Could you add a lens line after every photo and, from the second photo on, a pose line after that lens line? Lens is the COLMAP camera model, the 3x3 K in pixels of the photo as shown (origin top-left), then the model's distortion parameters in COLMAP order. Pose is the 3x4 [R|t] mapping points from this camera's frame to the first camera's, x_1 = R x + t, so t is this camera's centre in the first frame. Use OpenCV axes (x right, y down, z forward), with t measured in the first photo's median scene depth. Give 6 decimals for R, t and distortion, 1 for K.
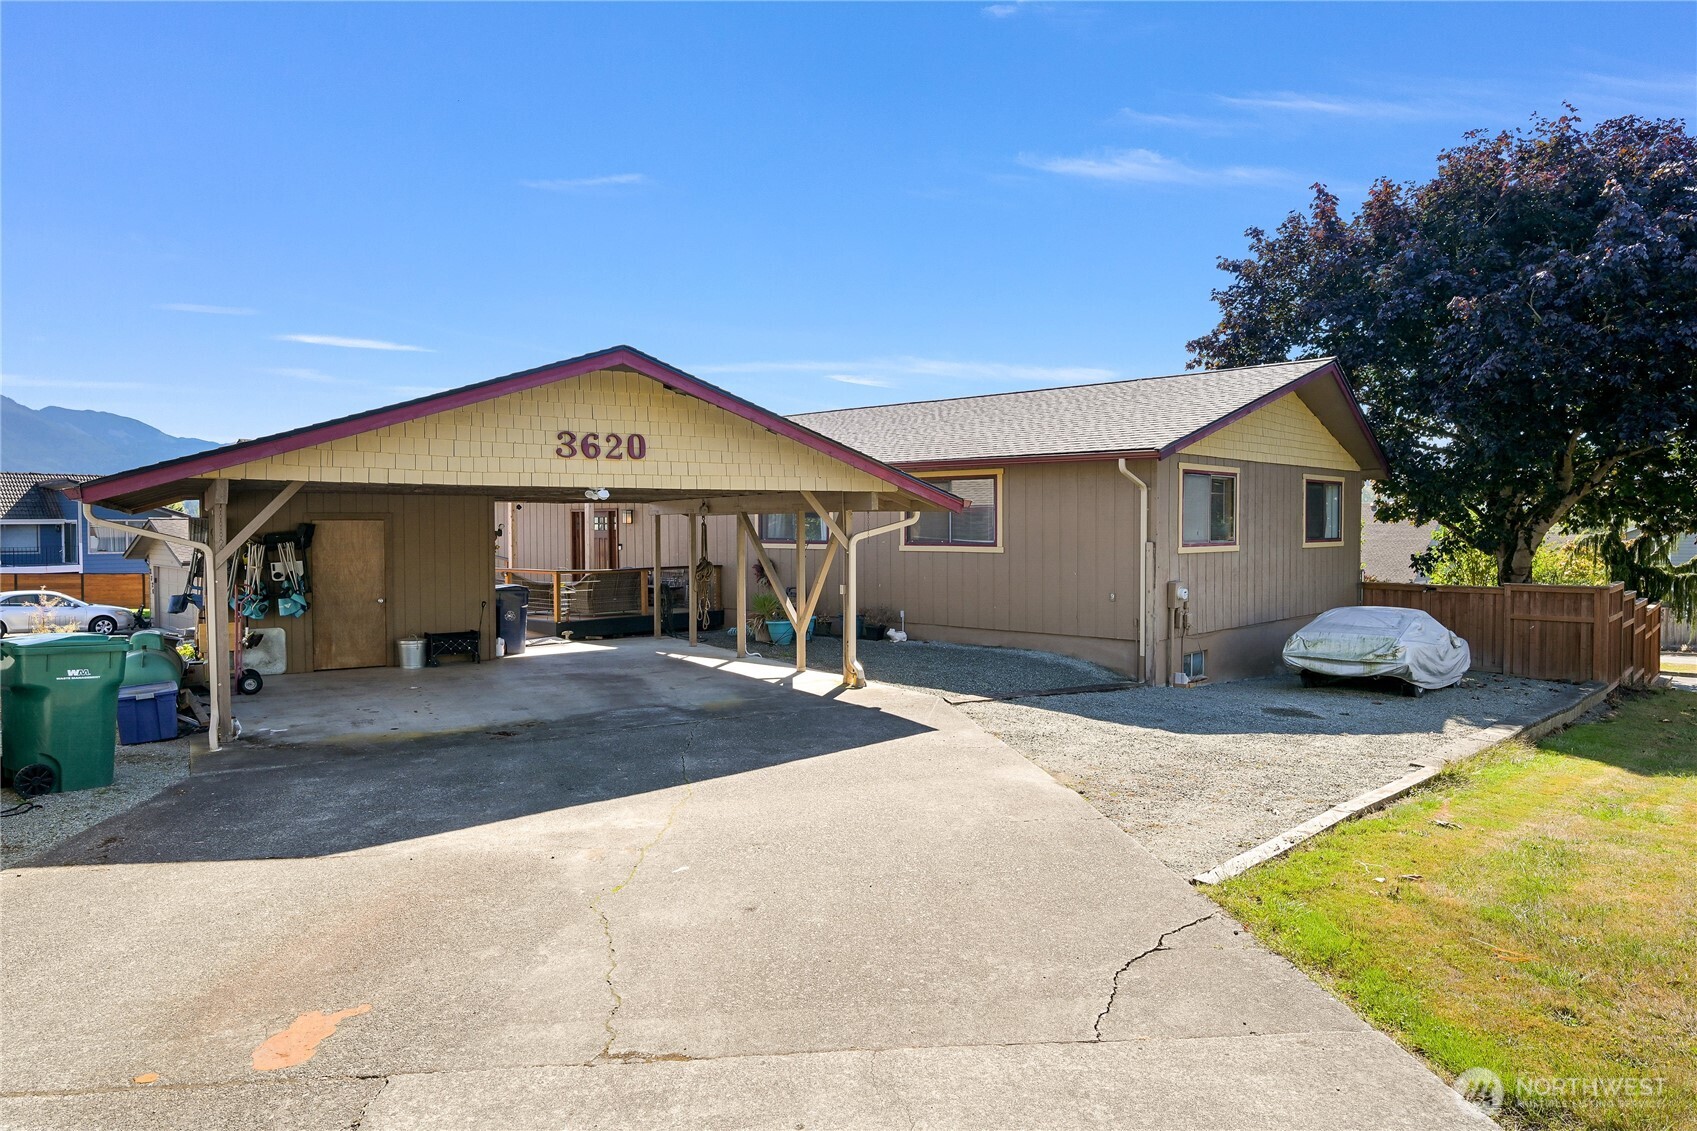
lens RADIAL K [[1067.8, 0, 848.5], [0, 1067.8, 565.5], [0, 0, 1]] dist [-0.000662, 0.000089]
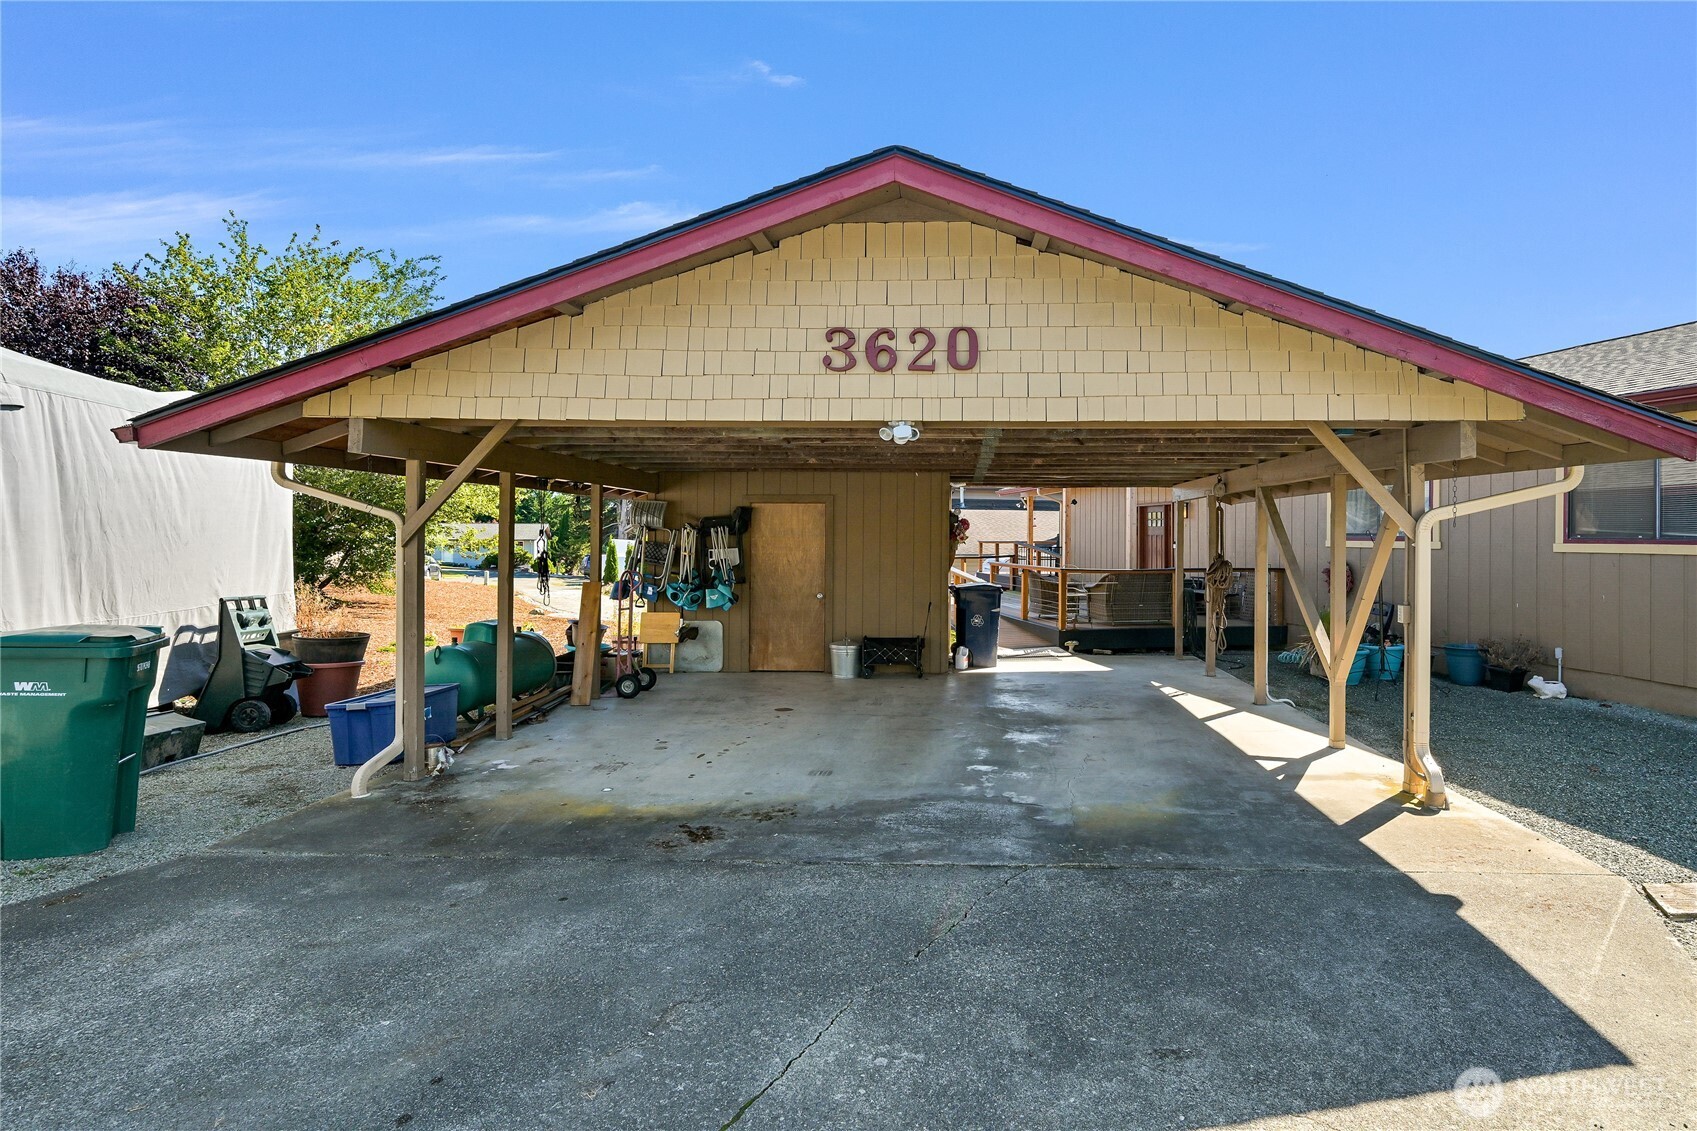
lens RADIAL K [[998.0, 0, 850.4], [0, 998.0, 528.4], [0, 0, 1]] dist [-0.003540, -0.001502]
pose [[0.834618, 0.006555, -0.550790, 0.033463], [-0.027529, 0.999176, -0.029822, 0.001866], [0.550140, 0.040053, 0.834111, 0.382295]]
